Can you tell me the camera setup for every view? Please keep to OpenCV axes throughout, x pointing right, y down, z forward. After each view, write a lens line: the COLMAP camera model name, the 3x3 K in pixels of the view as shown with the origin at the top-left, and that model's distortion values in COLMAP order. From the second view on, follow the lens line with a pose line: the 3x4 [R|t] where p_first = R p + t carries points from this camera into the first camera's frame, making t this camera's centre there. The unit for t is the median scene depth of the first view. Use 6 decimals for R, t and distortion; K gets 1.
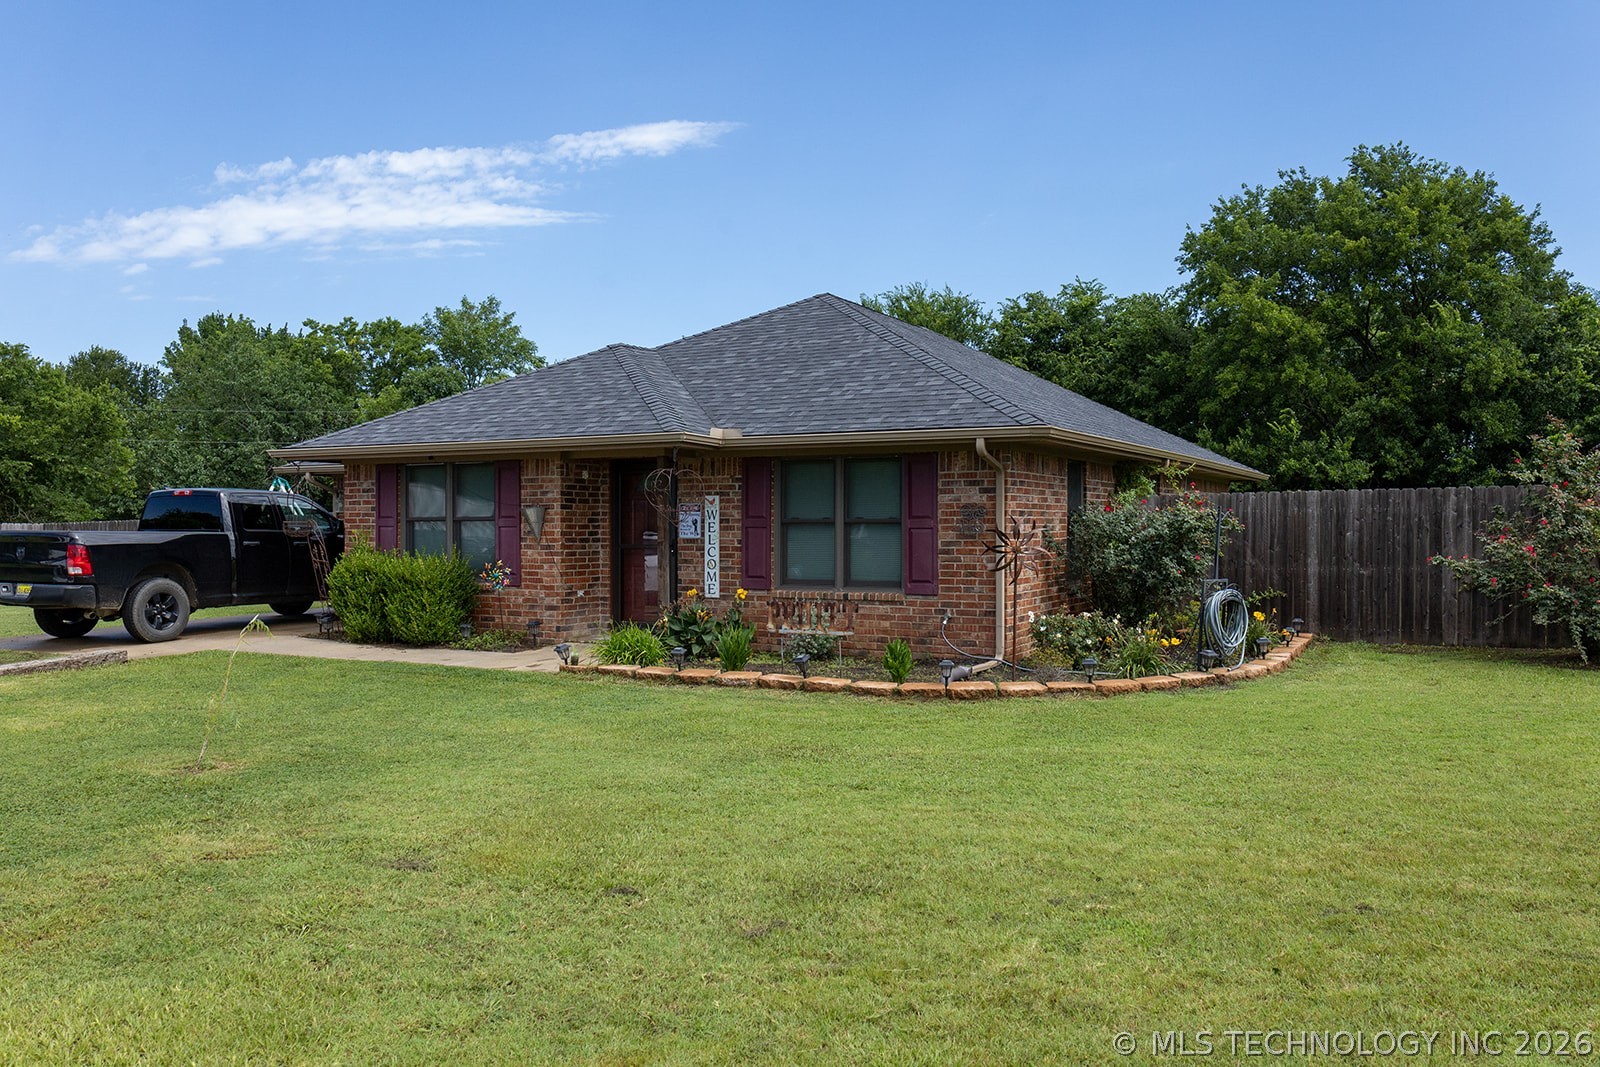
lens RADIAL K [[1343.7, 0, 800.0], [0, 1343.7, 533.5], [0, 0, 1]] dist [0.004342, 0.006577]
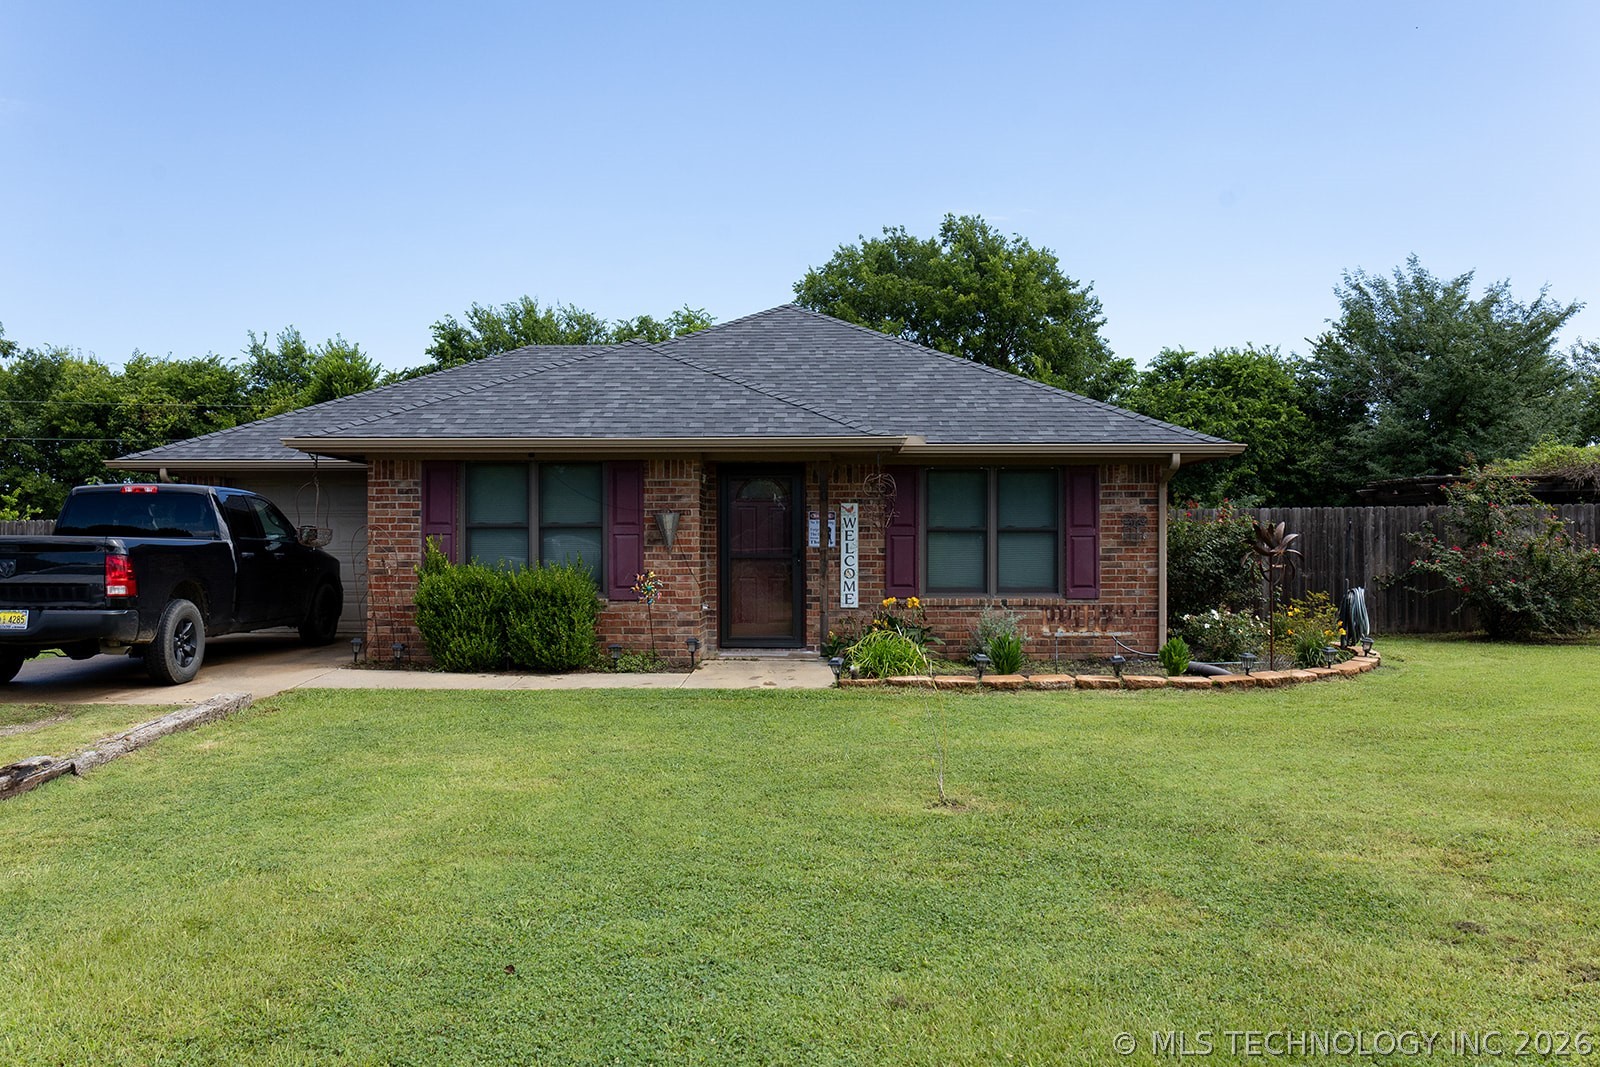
lens RADIAL K [[1343.7, 0, 800.0], [0, 1343.7, 533.5], [0, 0, 1]] dist [0.004342, 0.006577]
pose [[0.868588, 0.006541, 0.495492, -0.579703], [0.003819, 0.999795, -0.019894, 0.013031], [-0.495521, 0.019172, 0.868385, 0.170832]]
